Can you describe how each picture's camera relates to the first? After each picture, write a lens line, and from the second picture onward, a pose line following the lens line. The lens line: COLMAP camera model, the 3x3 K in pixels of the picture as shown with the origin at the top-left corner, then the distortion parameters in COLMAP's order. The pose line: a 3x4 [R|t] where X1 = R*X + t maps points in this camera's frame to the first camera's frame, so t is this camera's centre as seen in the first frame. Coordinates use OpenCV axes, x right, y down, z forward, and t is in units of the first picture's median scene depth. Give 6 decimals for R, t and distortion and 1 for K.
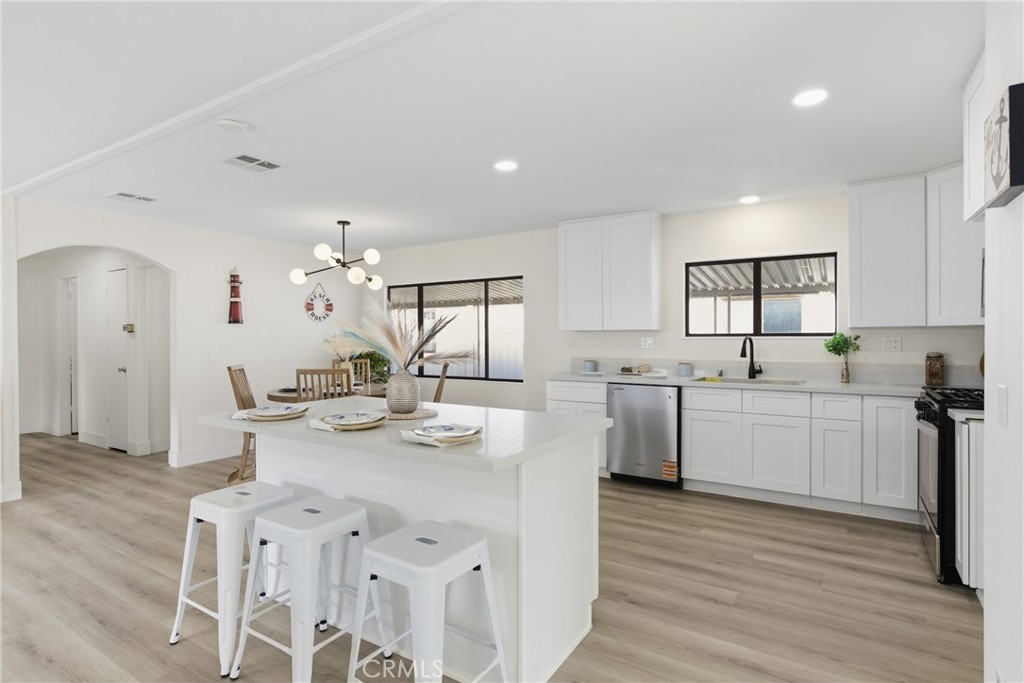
lens RADIAL K [[504.0, 0, 508.2], [0, 504.0, 341.1], [0, 0, 1]] dist [-0.001682, 0.002936]
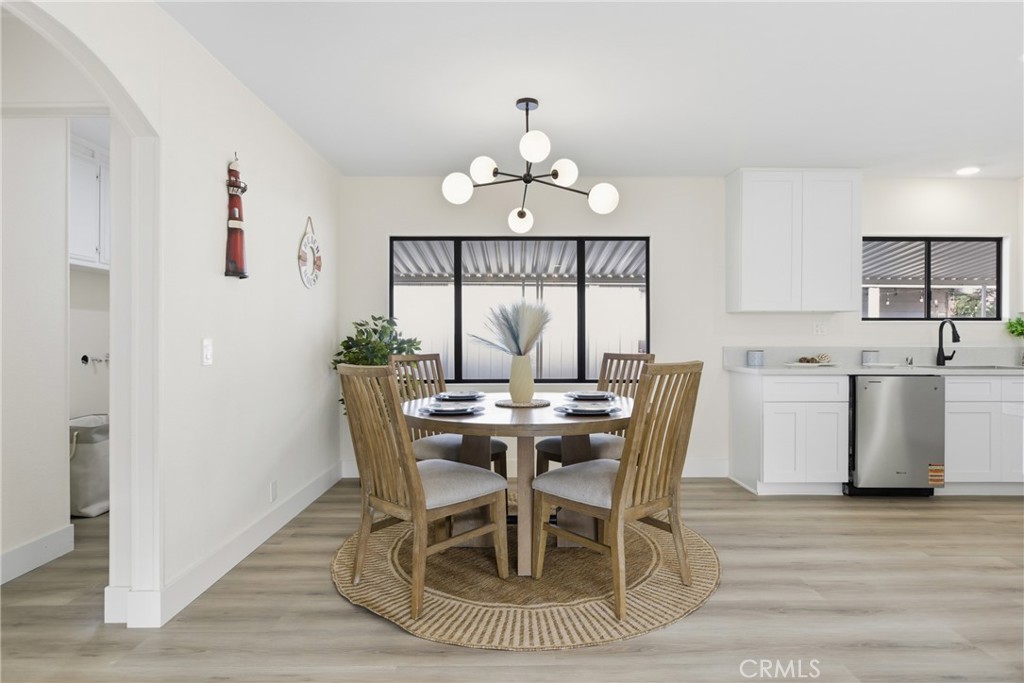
lens RADIAL K [[568.5, 0, 549.2], [0, 568.5, 340.1], [0, 0, 1]] dist [-0.004614, -0.000701]
pose [[0.848672, -0.000651, 0.528919, -0.595161], [0.002334, 0.999994, -0.002514, 0.024746], [-0.528914, 0.003368, 0.848669, 0.431965]]
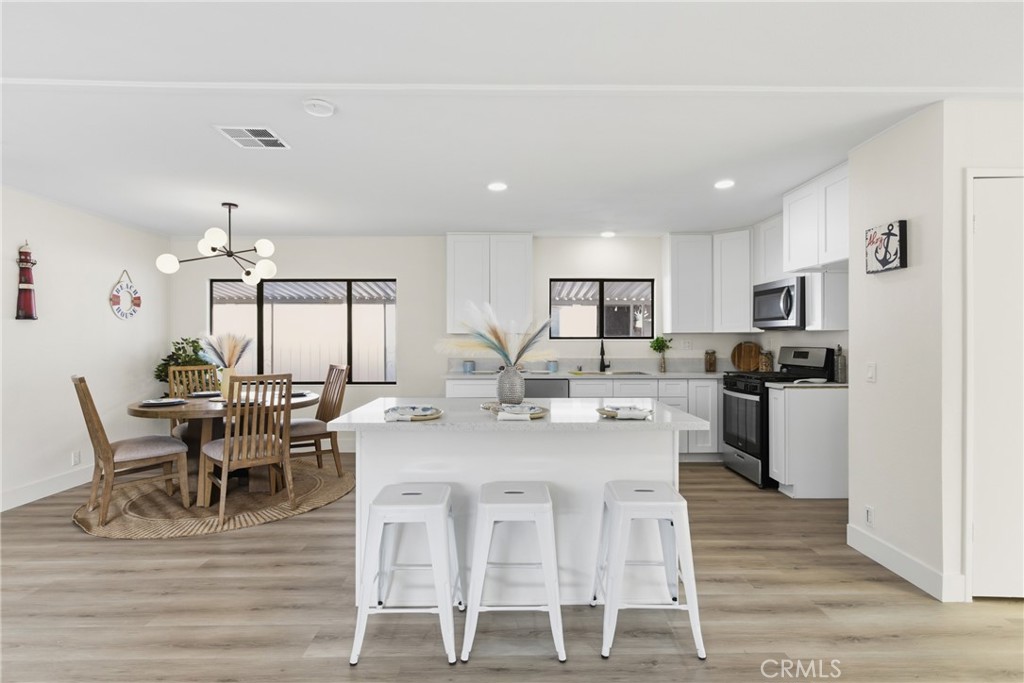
lens RADIAL K [[504.0, 0, 516.0], [0, 504.0, 342.6], [0, 0, 1]] dist [-0.001682, 0.002936]
pose [[0.844957, -0.001455, 0.534832, -0.349207], [0.003240, 0.999992, -0.002398, 0.002010], [-0.534824, 0.003759, 0.844955, 0.017878]]
